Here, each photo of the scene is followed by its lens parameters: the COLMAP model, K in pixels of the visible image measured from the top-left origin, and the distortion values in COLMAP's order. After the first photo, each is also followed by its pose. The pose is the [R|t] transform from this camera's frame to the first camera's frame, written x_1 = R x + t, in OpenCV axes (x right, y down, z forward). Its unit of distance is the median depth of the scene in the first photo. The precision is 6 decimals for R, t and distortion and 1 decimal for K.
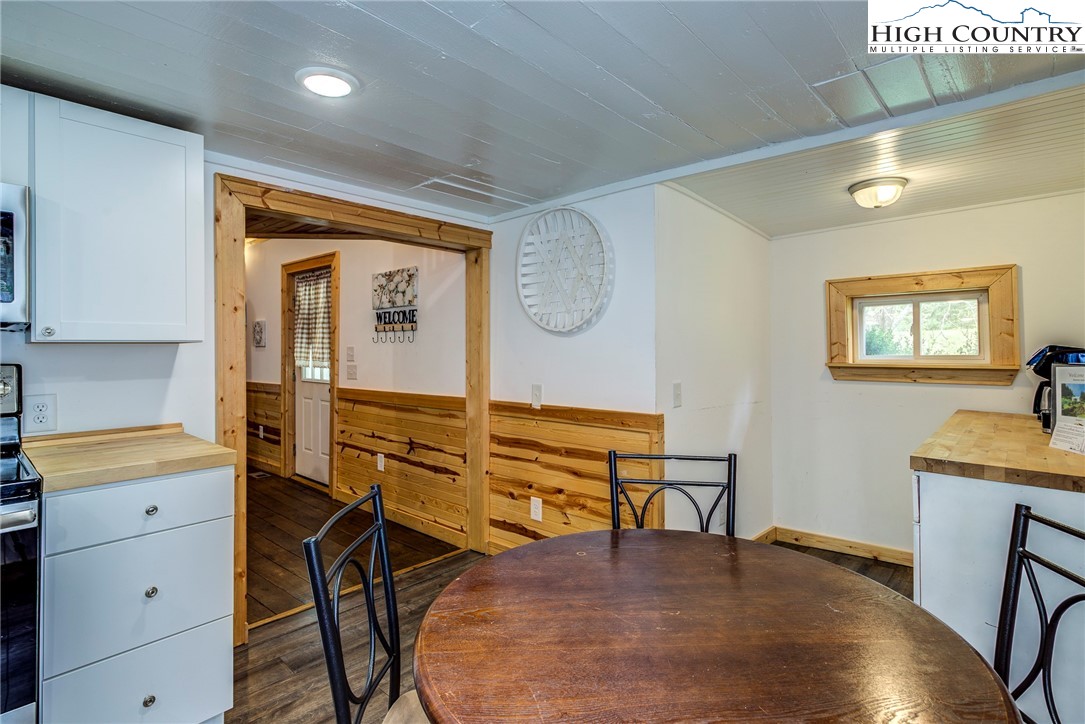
lens RADIAL K [[525.3, 0, 551.4], [0, 525.3, 340.1], [0, 0, 1]] dist [-0.006989, 0.002475]
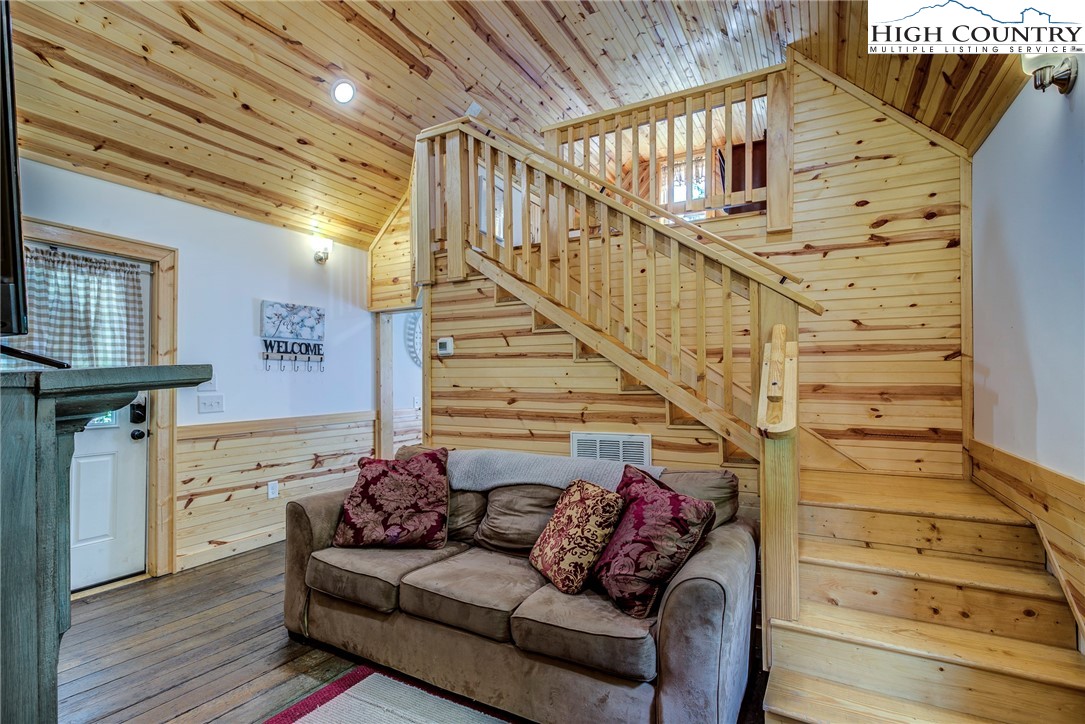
lens RADIAL K [[525.3, 0, 542.0], [0, 525.3, 372.2], [0, 0, 1]] dist [-0.006989, 0.002475]
pose [[-0.222549, 0.020659, 0.974703, -0.821280], [-0.011966, 0.999642, -0.023920, 0.014737], [-0.974848, -0.016986, -0.222222, 0.418749]]
